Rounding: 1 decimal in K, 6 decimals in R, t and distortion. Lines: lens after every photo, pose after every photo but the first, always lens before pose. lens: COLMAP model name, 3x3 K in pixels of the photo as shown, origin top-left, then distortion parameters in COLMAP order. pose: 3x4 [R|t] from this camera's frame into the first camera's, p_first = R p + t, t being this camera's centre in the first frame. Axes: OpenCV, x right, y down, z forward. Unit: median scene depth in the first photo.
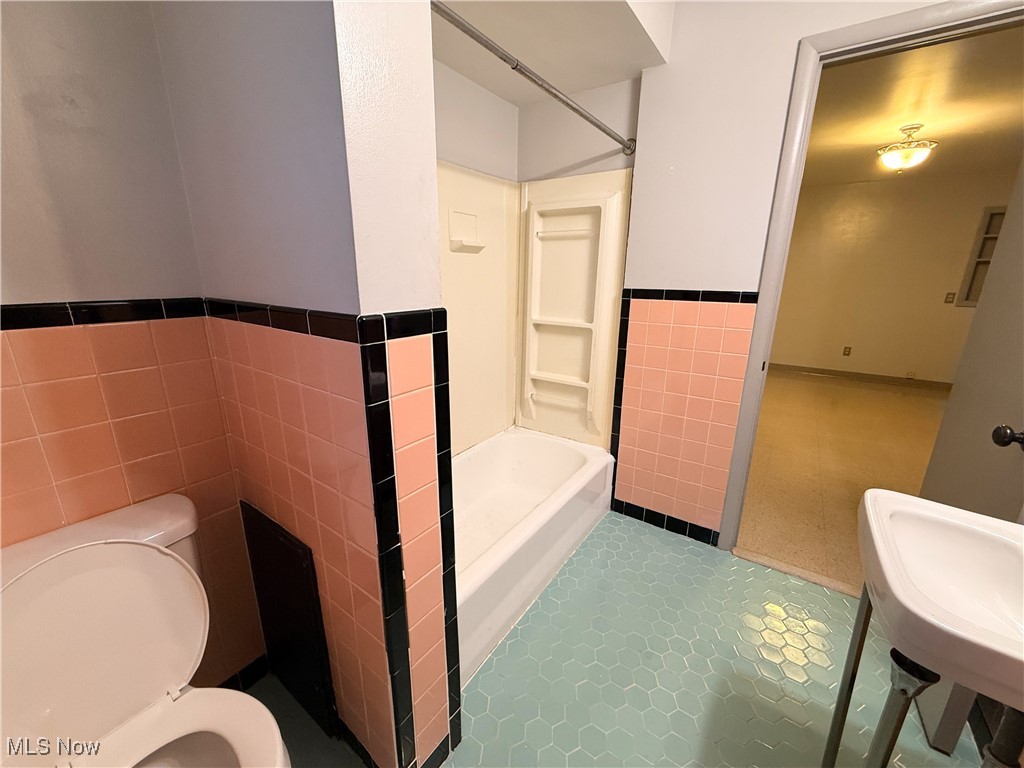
lens RADIAL K [[406.8, 0, 509.5], [0, 406.8, 384.4], [0, 0, 1]] dist [0.000277, -0.000580]
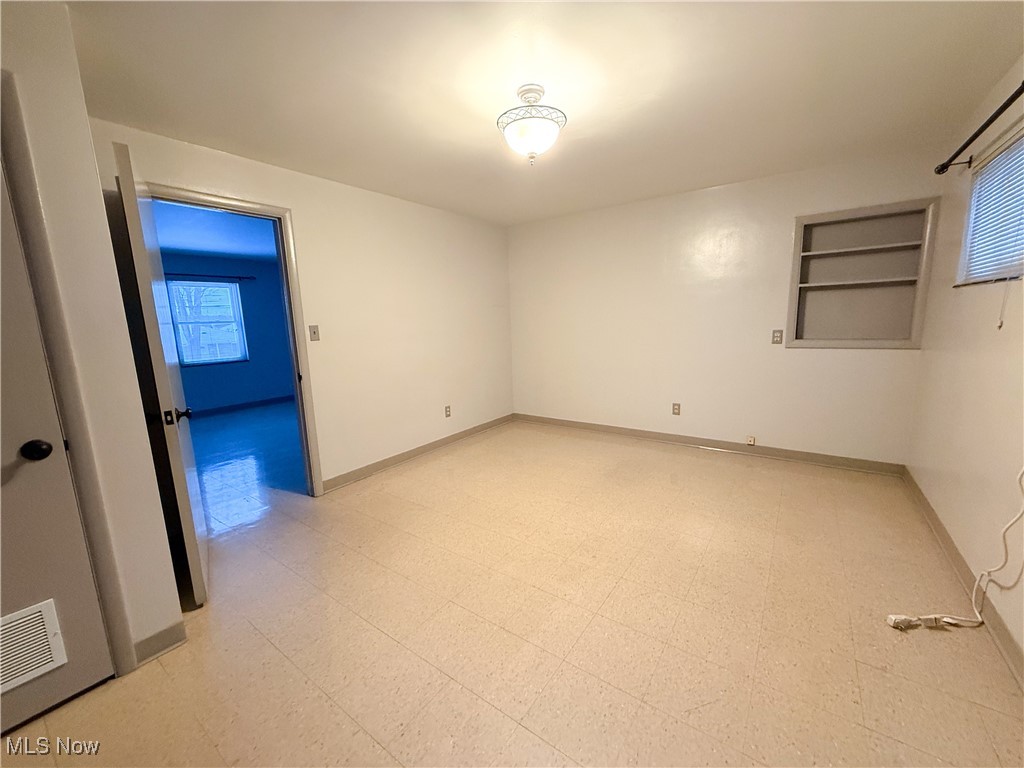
lens RADIAL K [[406.8, 0, 512.7], [0, 406.8, 385.0], [0, 0, 1]] dist [0.000277, -0.000580]
pose [[0.999008, -0.043977, -0.006949, 1.489887], [0.043084, 0.994236, -0.098180, -0.181524], [0.011227, 0.097783, 0.995144, 0.656113]]
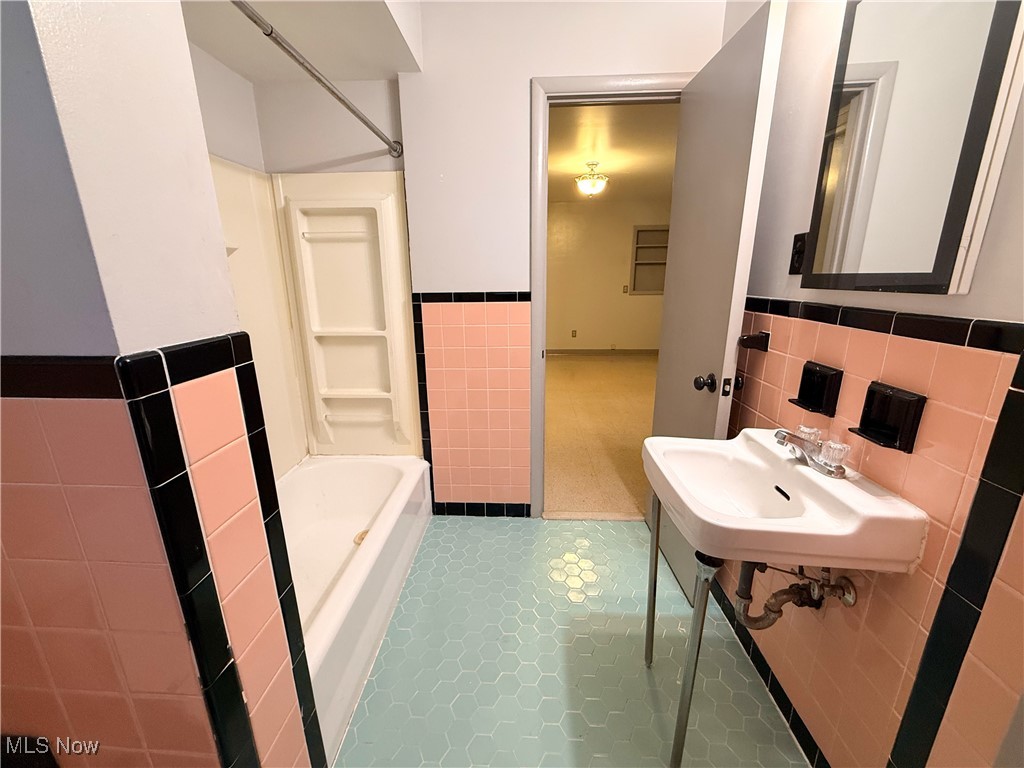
lens RADIAL K [[406.8, 0, 509.1], [0, 406.8, 384.1], [0, 0, 1]] dist [0.000277, -0.000580]
pose [[0.844193, -0.155752, 0.512913, -0.064513], [0.158787, 0.986572, 0.038240, -0.018053], [-0.511982, 0.049162, 0.857588, 0.044335]]
